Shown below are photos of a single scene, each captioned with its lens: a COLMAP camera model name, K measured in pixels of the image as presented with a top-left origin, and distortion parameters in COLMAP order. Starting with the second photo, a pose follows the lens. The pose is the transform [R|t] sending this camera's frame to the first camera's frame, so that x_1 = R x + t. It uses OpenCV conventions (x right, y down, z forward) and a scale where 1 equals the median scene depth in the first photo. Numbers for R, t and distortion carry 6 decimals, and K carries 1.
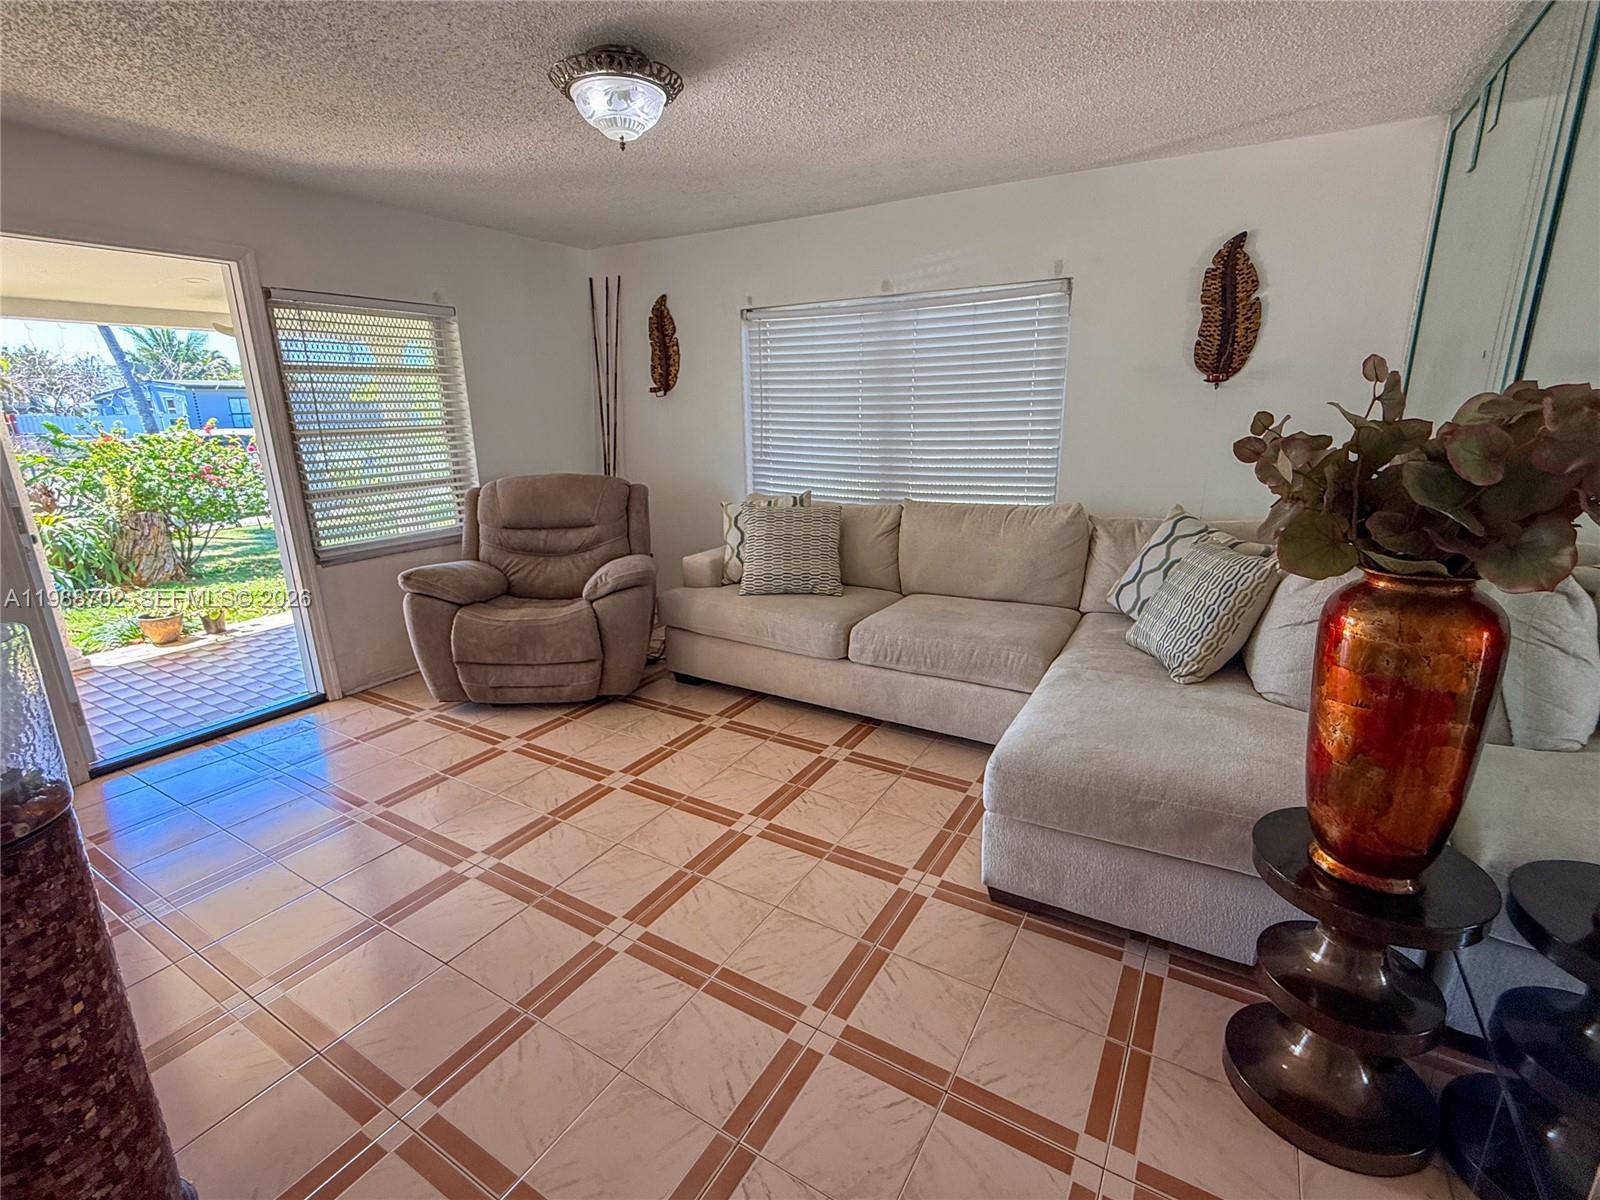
lens RADIAL K [[731.5, 0, 802.2], [0, 731.5, 599.2], [0, 0, 1]] dist [0.000734, 0.000404]
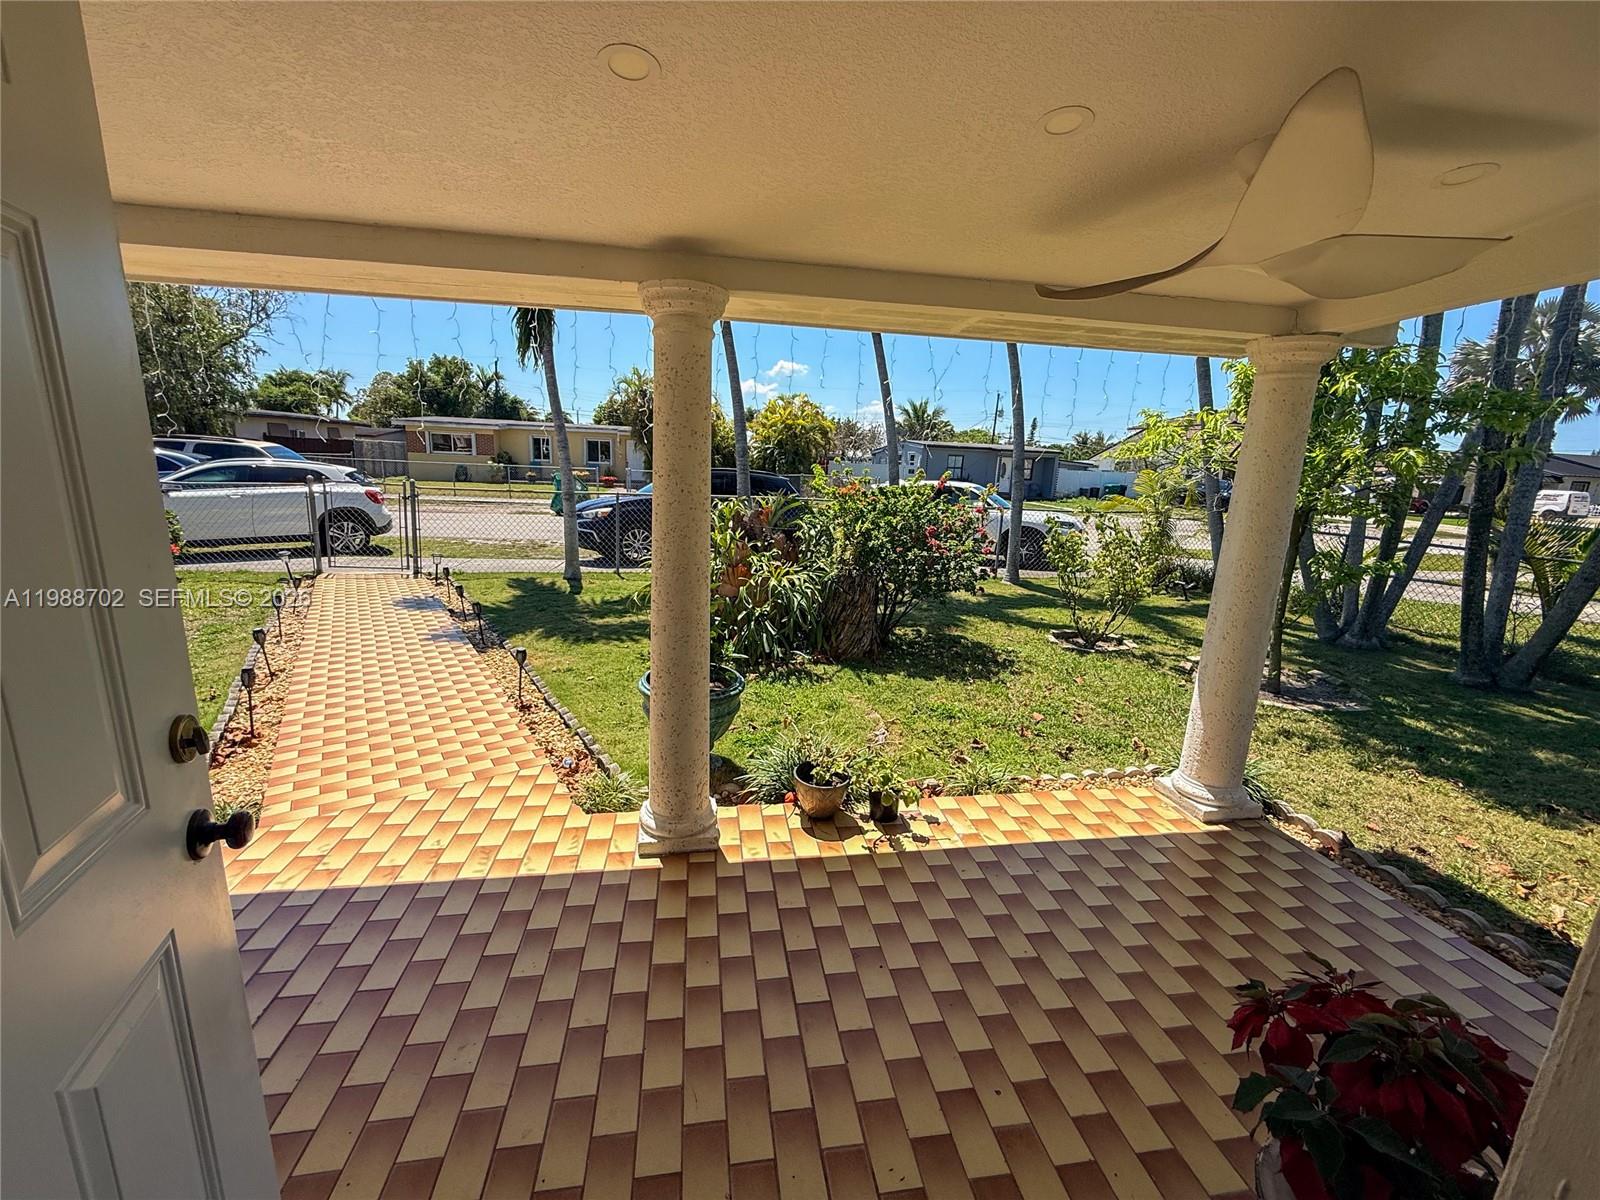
lens RADIAL K [[639.6, 0, 795.9], [0, 639.6, 601.6], [0, 0, 1]] dist [0.000844, 0.000392]
pose [[0.644493, 0.206211, -0.736278, -0.386529], [-0.247785, 0.967308, 0.054021, -0.109050], [0.723347, 0.147622, 0.674519, 0.441386]]
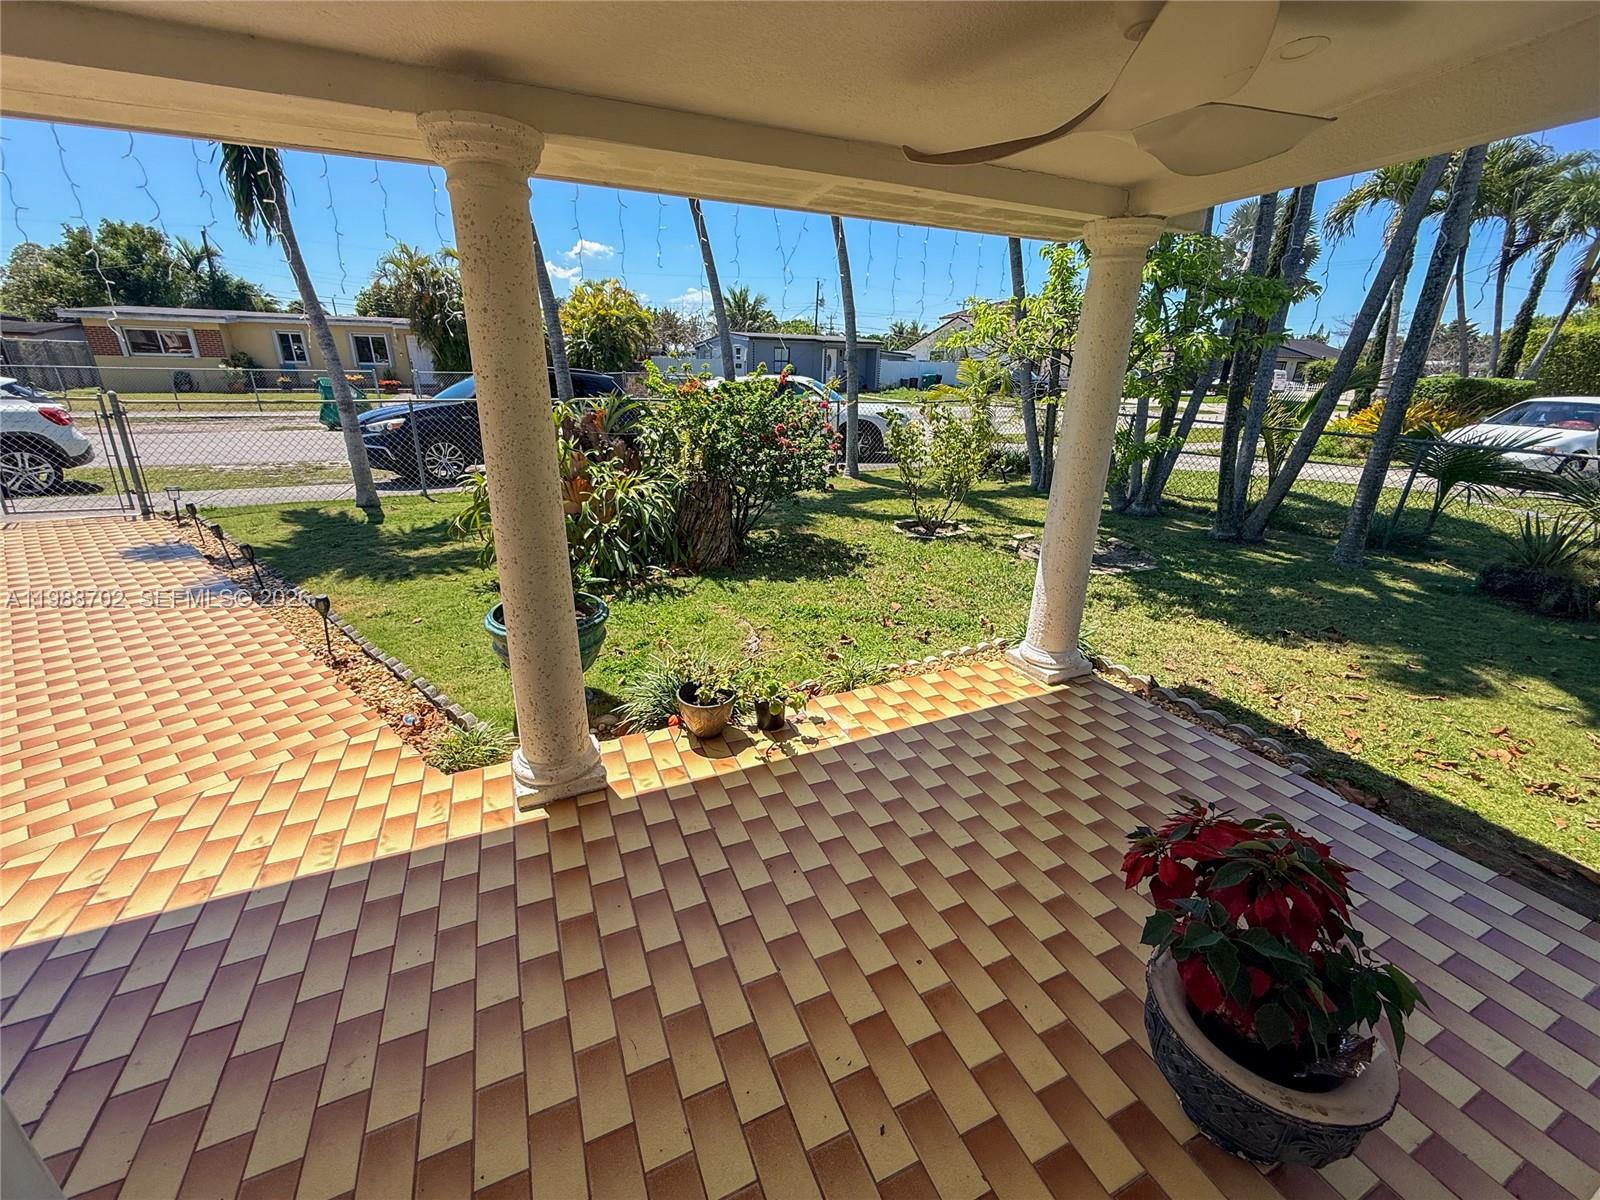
lens RADIAL K [[639.6, 0, 796.7], [0, 639.6, 601.2], [0, 0, 1]] dist [0.000844, 0.000392]
pose [[0.822139, 0.231529, -0.520079, -0.415596], [-0.180990, 0.972465, 0.146814, -0.107940], [0.539750, -0.026573, 0.841406, 0.444363]]
